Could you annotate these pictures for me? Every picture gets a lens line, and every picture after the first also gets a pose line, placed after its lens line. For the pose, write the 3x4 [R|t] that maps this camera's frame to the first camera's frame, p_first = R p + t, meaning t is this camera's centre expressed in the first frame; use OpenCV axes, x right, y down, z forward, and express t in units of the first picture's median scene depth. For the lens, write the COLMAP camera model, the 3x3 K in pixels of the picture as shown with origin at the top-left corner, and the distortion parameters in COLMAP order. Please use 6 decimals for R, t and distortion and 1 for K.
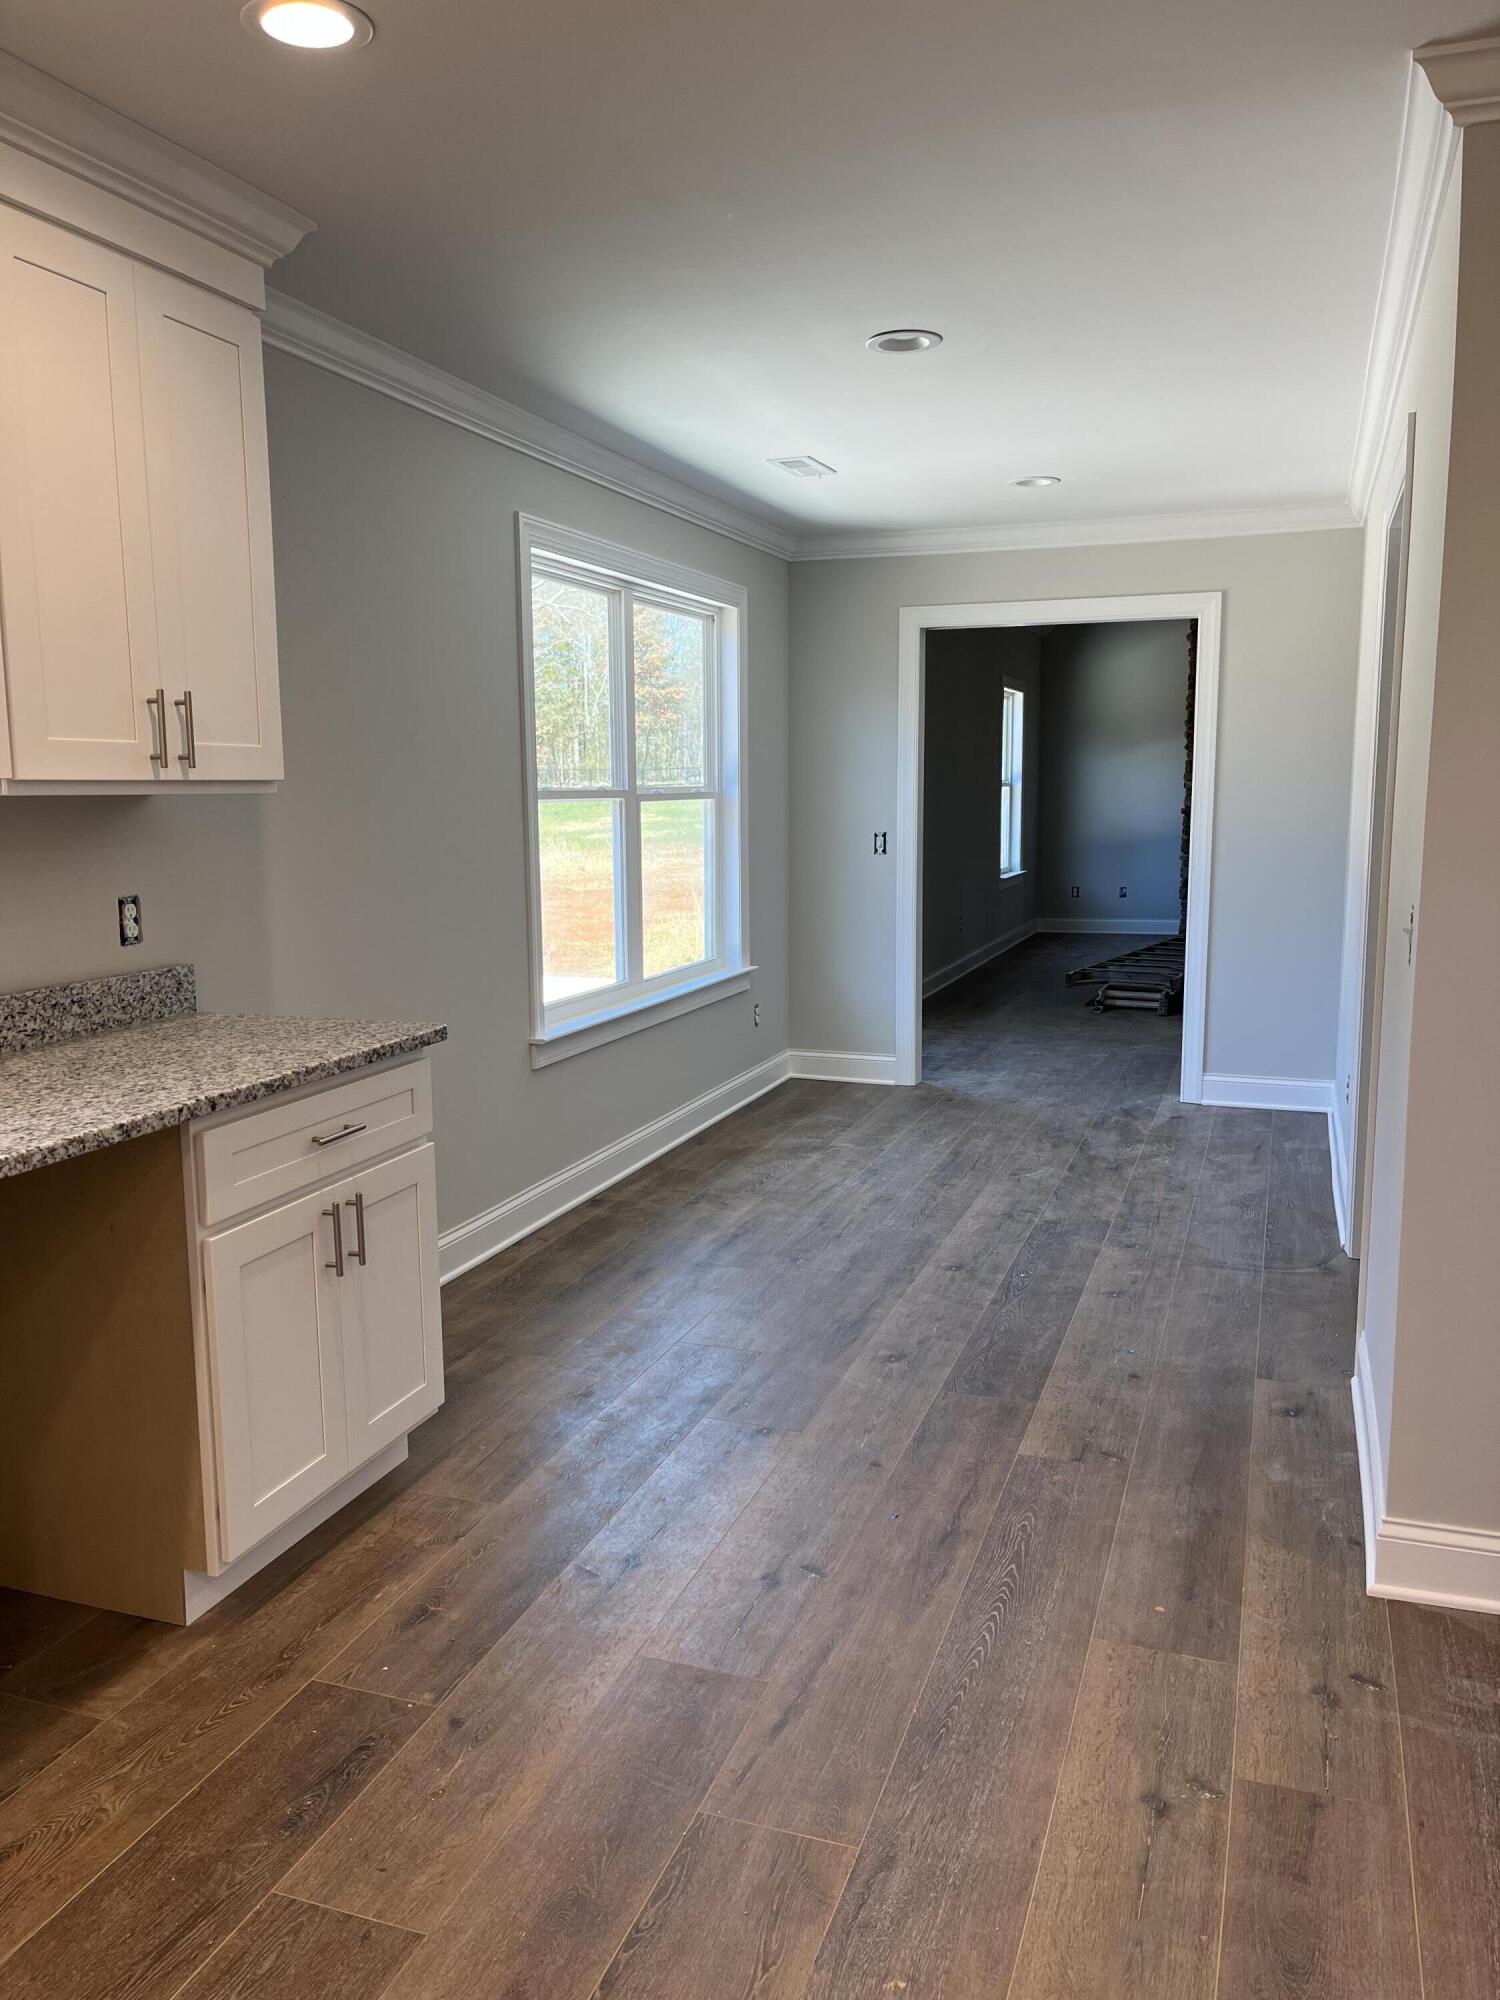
lens RADIAL K [[1525.2, 0, 755.4], [0, 1525.2, 1001.3], [0, 0, 1]] dist [0.075028, -0.105834]
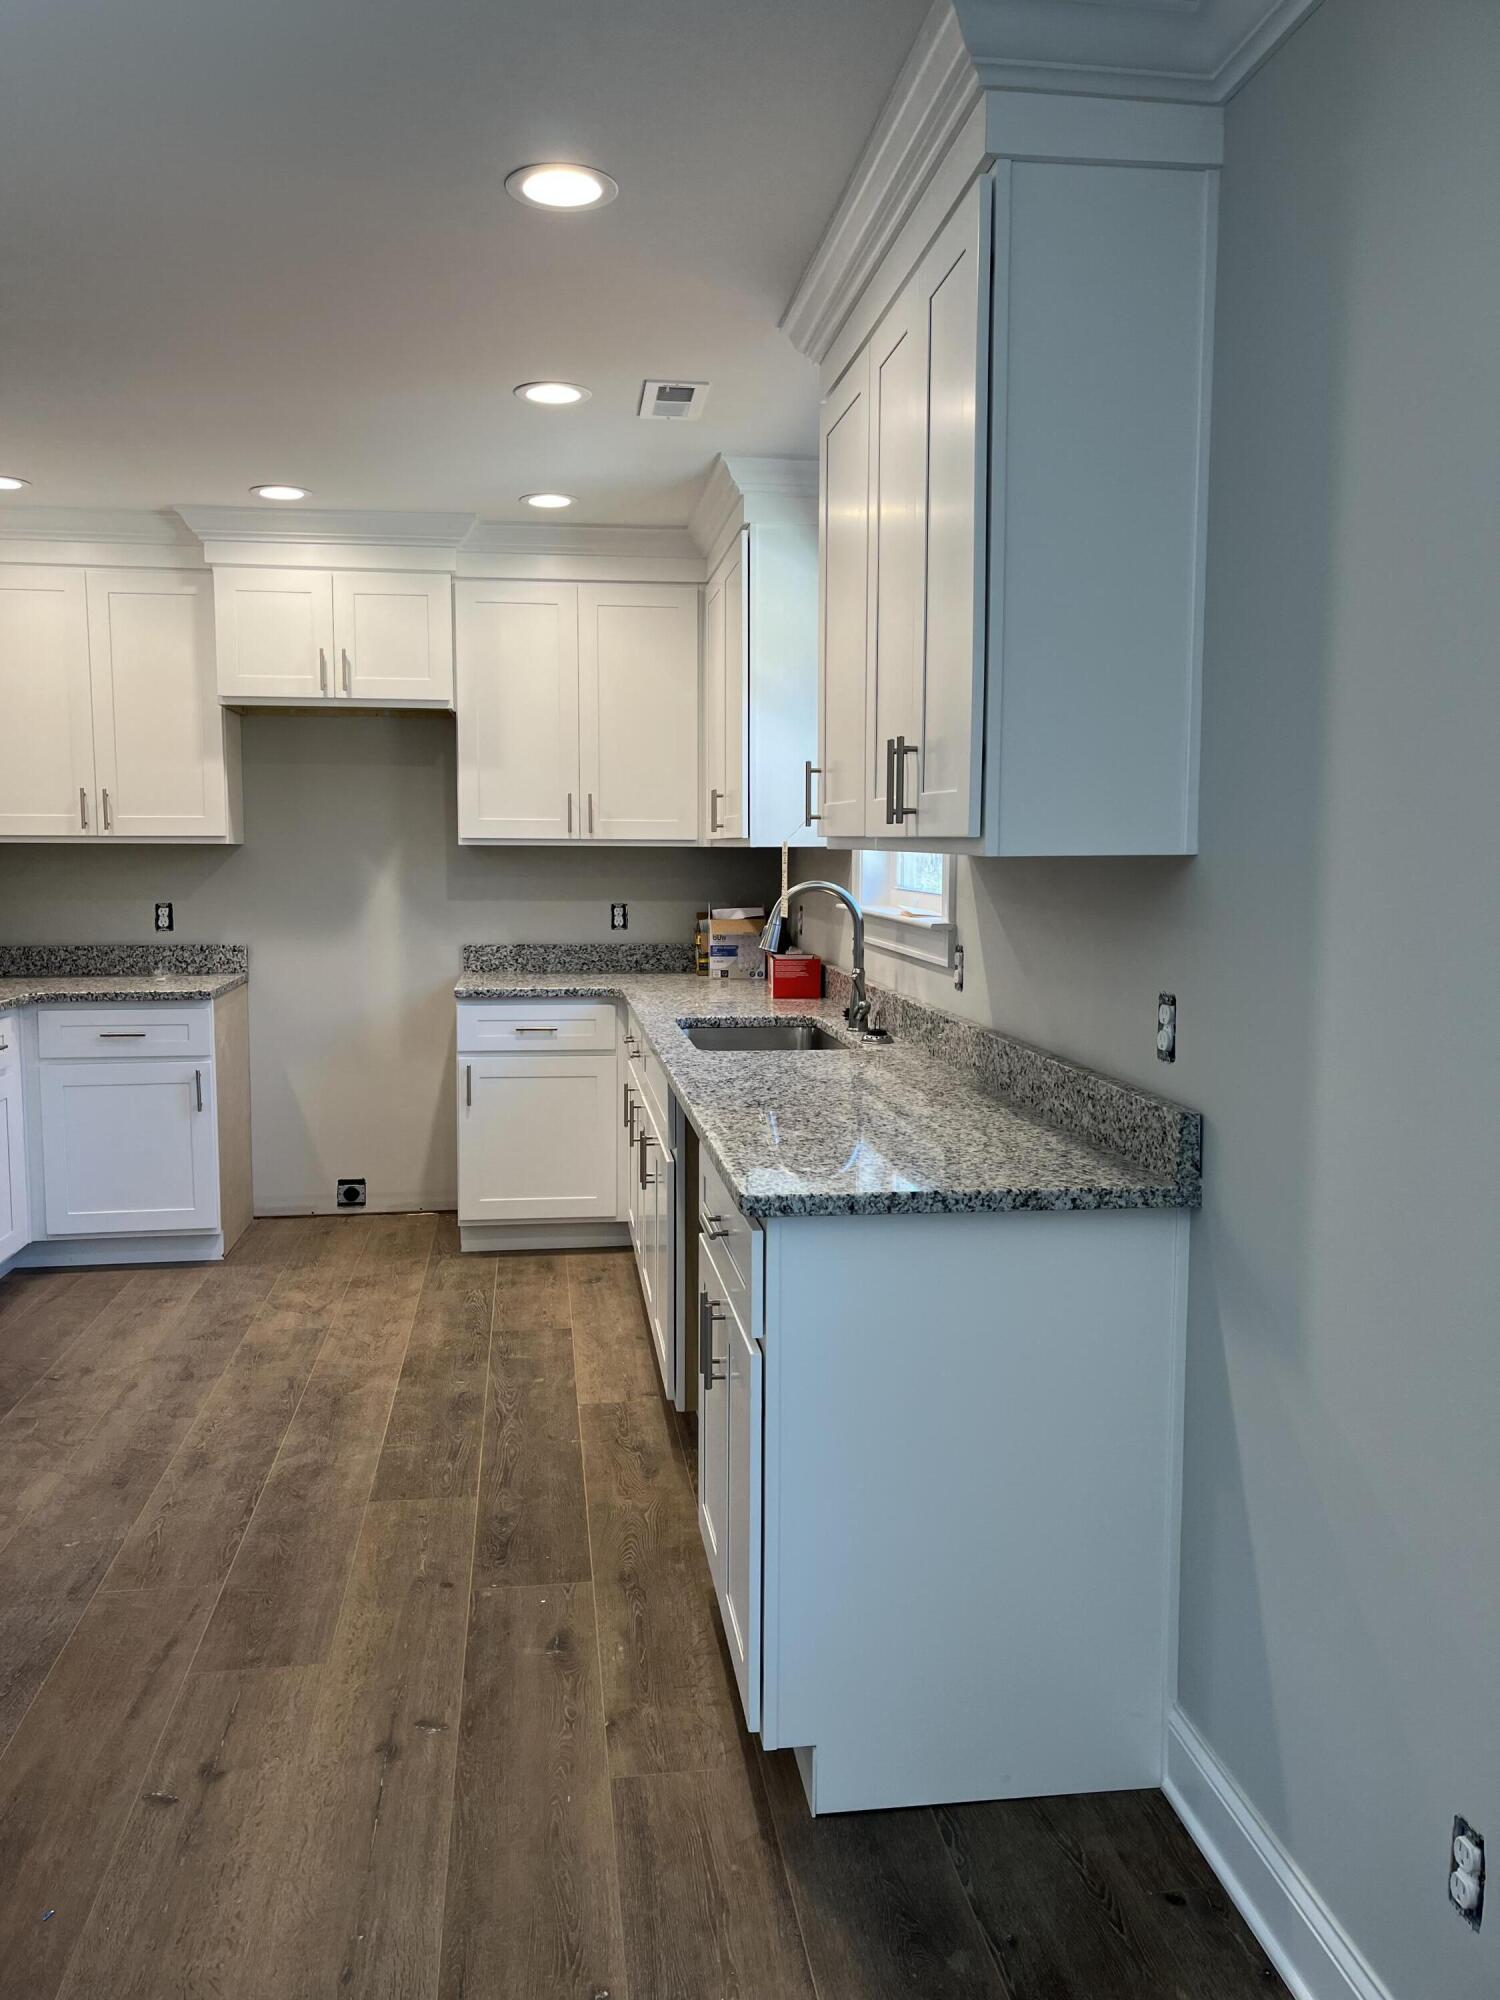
lens RADIAL K [[1525.2, 0, 740.1], [0, 1525.2, 995.5], [0, 0, 1]] dist [0.075028, -0.105834]
pose [[-0.893180, 0.048101, -0.447119, 0.125770], [-0.060400, 0.972423, 0.225269, -0.286188], [0.445624, 0.228212, -0.865643, 2.027053]]
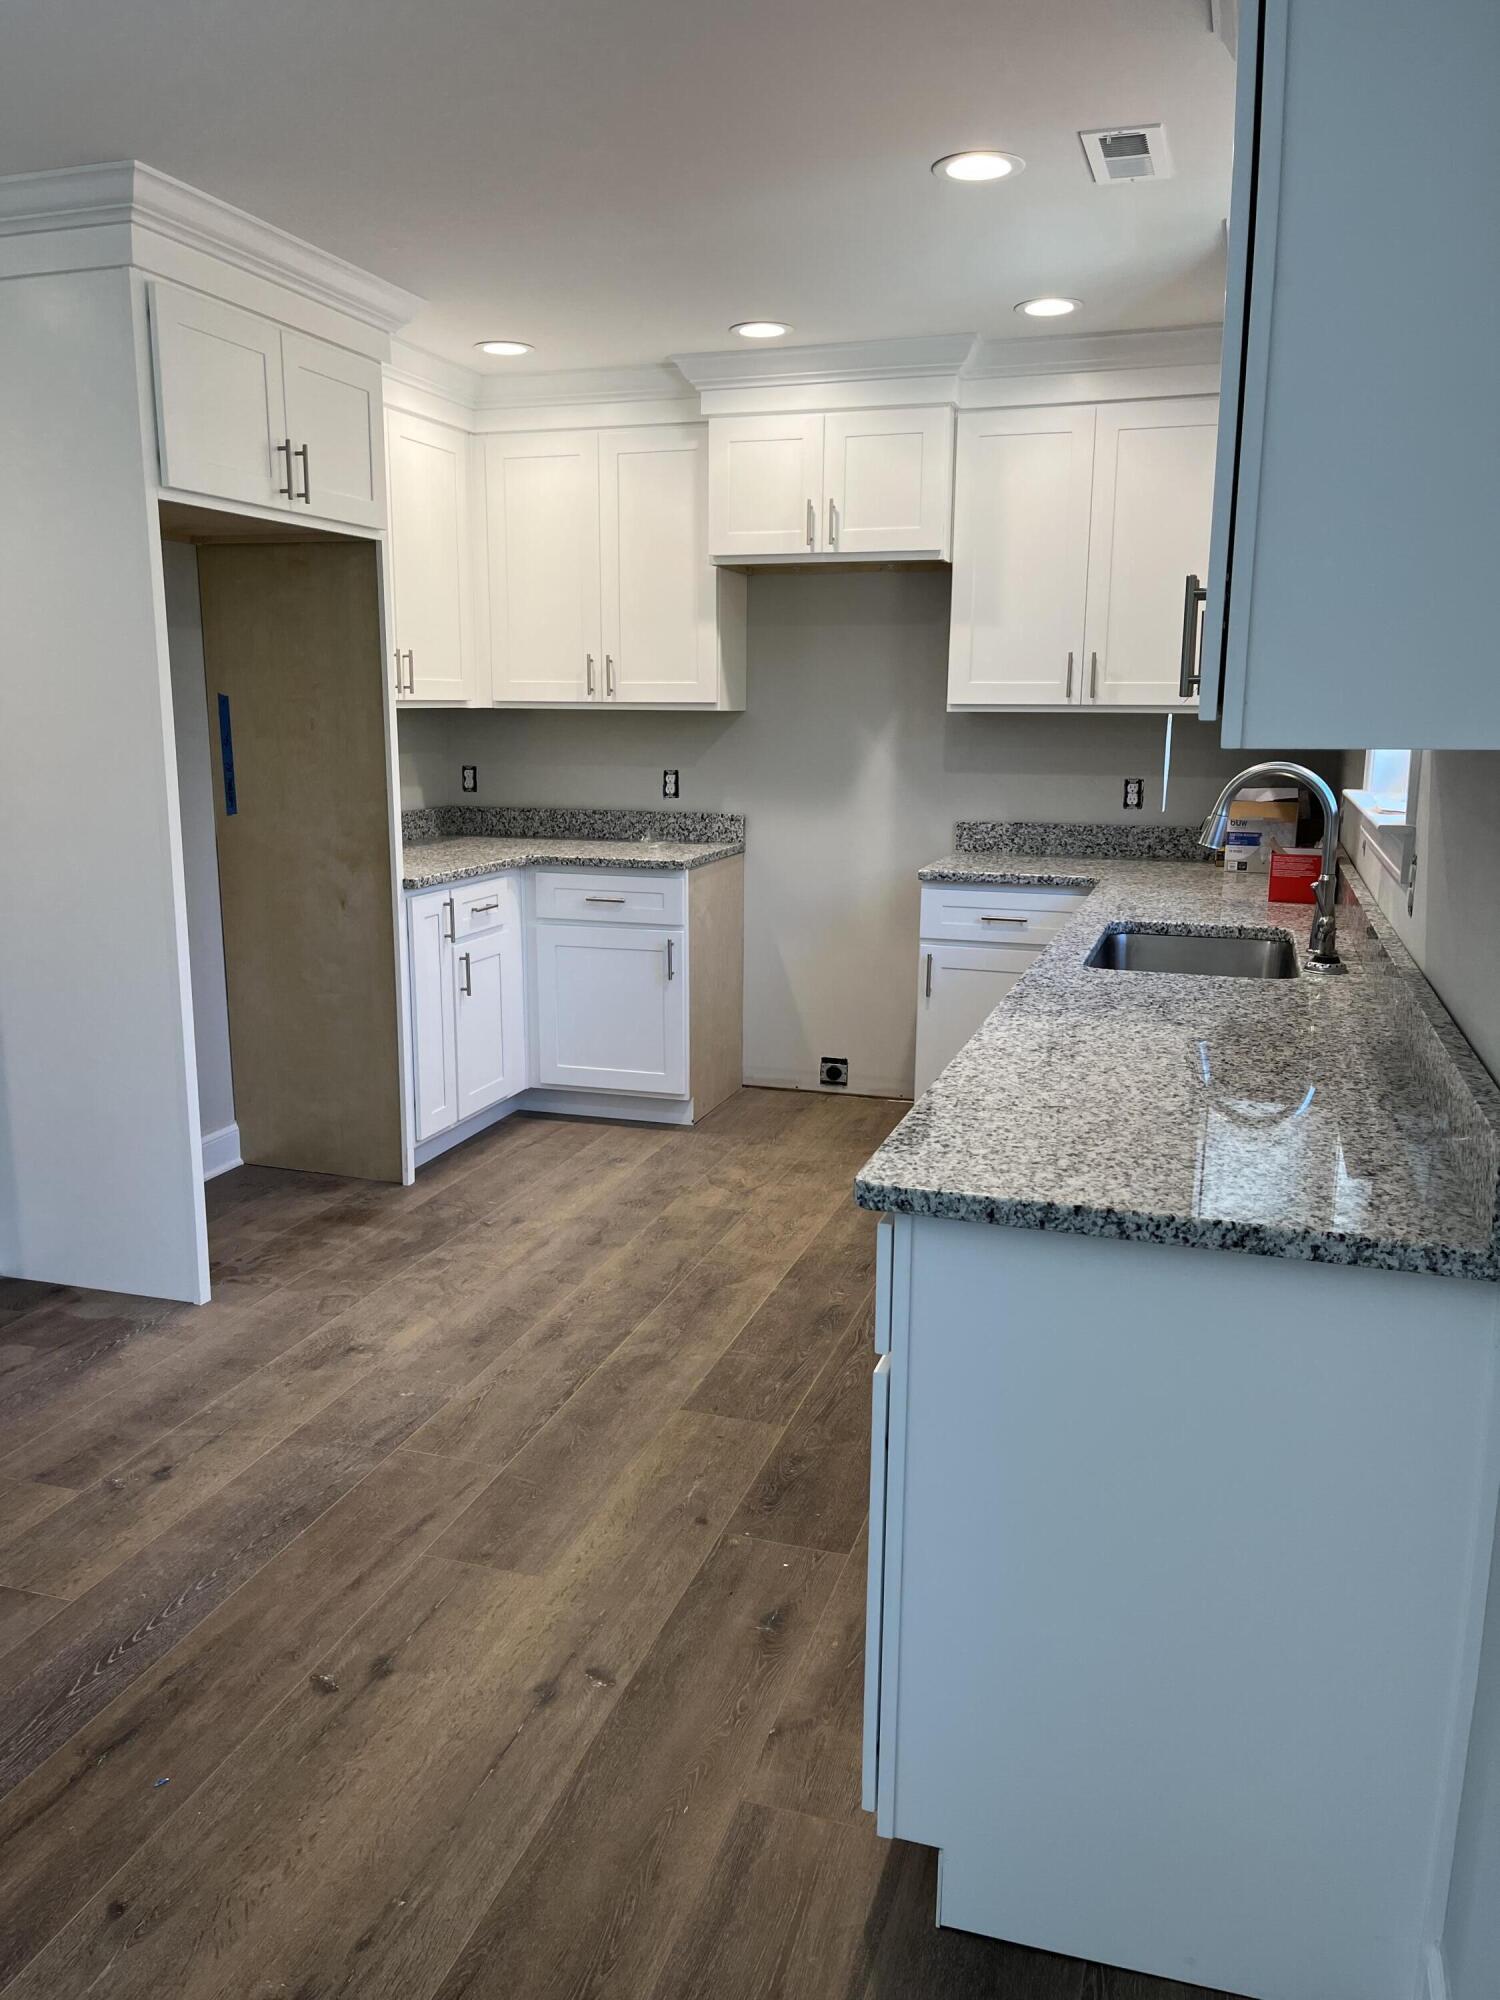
lens RADIAL K [[1525.2, 0, 730.3], [0, 1525.2, 1010.3], [0, 0, 1]] dist [0.075028, -0.105834]
pose [[-0.999830, 0.004334, -0.017913, -0.191673], [-0.001903, 0.942471, 0.334283, -0.281025], [0.018331, 0.334260, -0.942303, 1.921770]]
